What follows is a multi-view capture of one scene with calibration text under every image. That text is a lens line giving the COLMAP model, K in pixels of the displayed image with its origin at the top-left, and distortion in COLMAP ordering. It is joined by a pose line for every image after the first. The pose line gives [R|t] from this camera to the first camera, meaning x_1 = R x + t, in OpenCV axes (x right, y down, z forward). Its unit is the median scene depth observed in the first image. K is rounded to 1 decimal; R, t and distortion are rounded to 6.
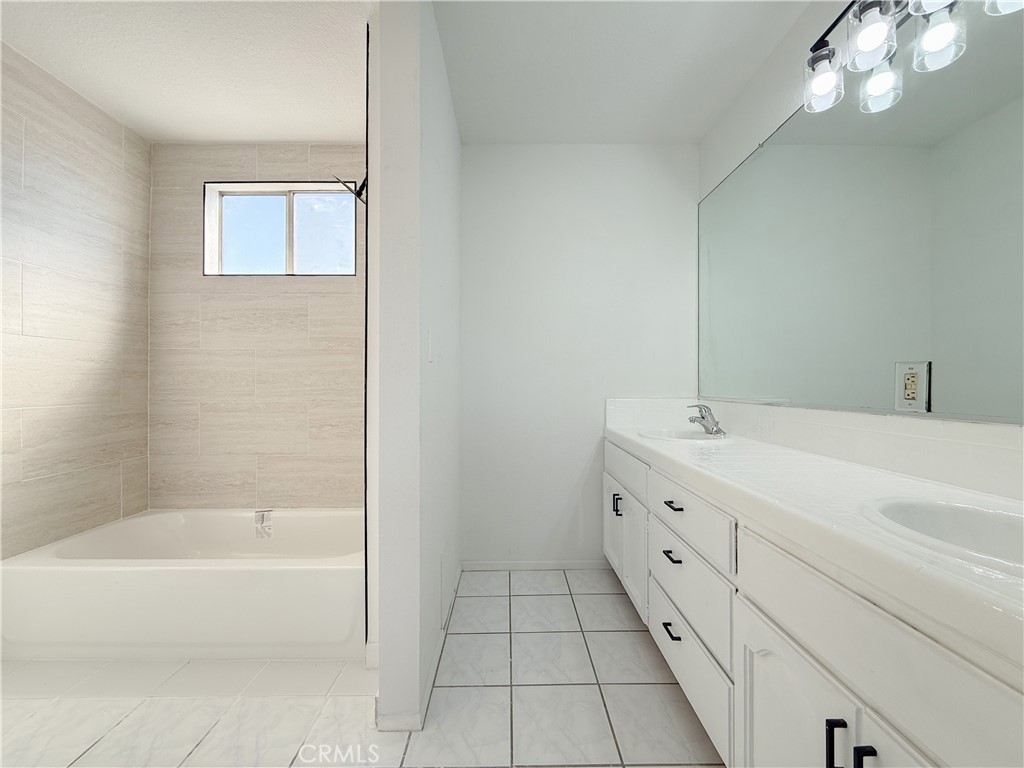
lens RADIAL K [[409.7, 0, 510.6], [0, 409.7, 384.2], [0, 0, 1]] dist [-0.000431, 0.000326]
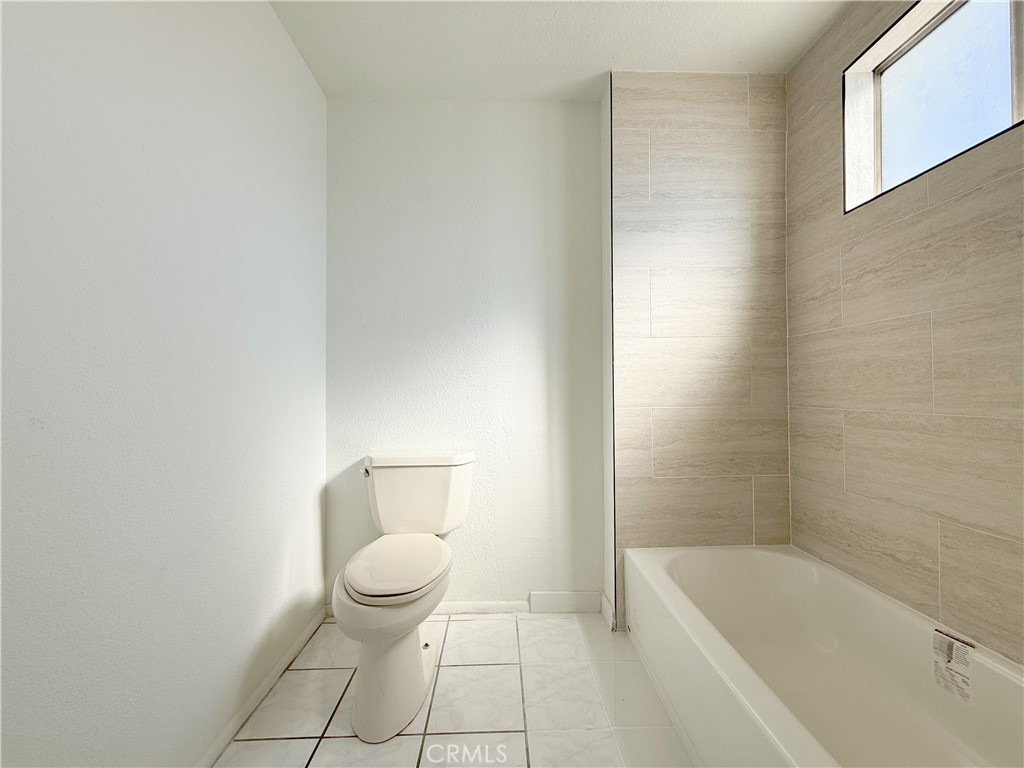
lens RADIAL K [[409.7, 0, 510.6], [0, 409.7, 384.2], [0, 0, 1]] dist [-0.000431, 0.000326]
pose [[0.019901, -0.013264, -0.999714, -0.116248], [0.009455, 0.999870, -0.013077, 0.007086], [0.999757, -0.009192, 0.020024, 0.458639]]
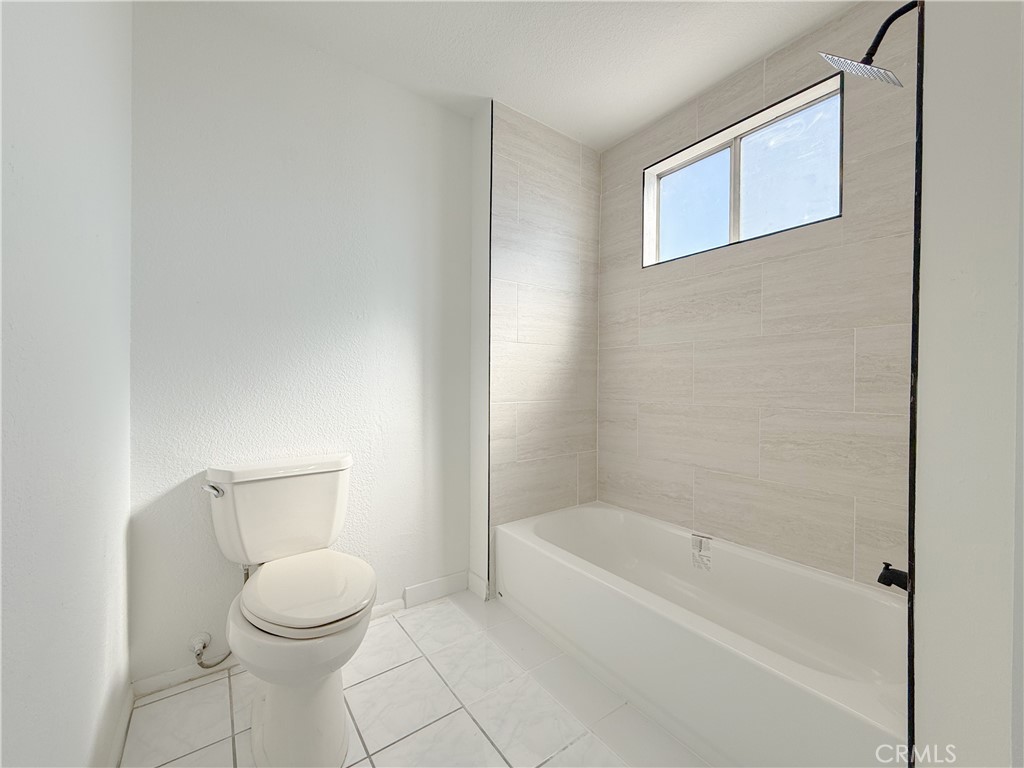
lens RADIAL K [[409.7, 0, 510.6], [0, 409.7, 384.2], [0, 0, 1]] dist [-0.000431, 0.000326]
pose [[0.582272, 0.009044, -0.812944, -0.155403], [-0.003780, 0.999957, 0.008418, -0.004093], [0.812986, -0.001829, 0.582281, 0.201371]]
